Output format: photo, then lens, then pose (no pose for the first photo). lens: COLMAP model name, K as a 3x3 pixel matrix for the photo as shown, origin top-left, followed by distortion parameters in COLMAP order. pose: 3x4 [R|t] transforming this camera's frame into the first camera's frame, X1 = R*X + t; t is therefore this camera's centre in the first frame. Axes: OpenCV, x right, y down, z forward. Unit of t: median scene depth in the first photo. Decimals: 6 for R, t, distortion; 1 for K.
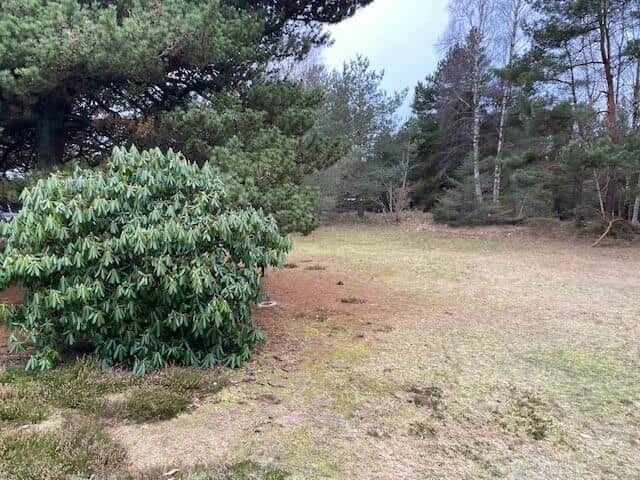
lens RADIAL K [[551.9, 0, 320.0], [0, 551.9, 240.0], [0, 0, 1]] dist [0.081138, 0.002917]
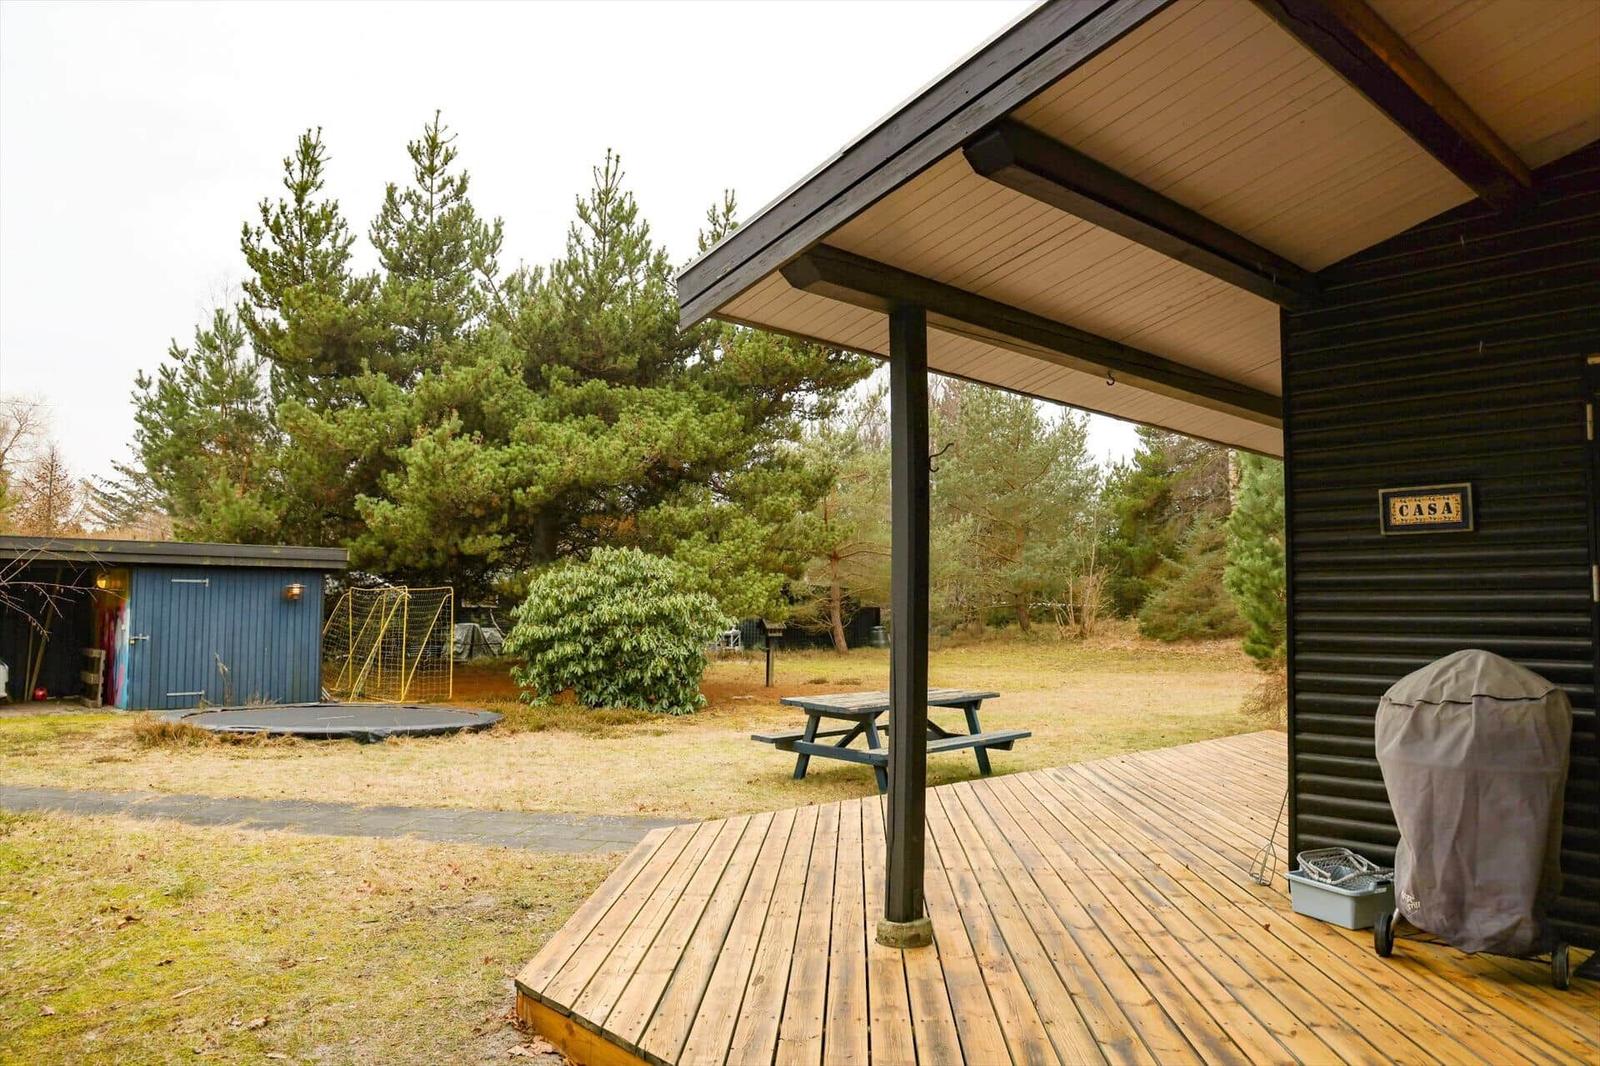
lens RADIAL K [[1096.6, 0, 800.0], [0, 1096.6, 533.0], [0, 0, 1]] dist [-0.088934, 0.063259]
pose [[0.980613, -0.031113, -0.193467, 0.656433], [0.003098, 0.989652, -0.143452, 0.183660], [0.195928, 0.140072, 0.970563, -1.519569]]
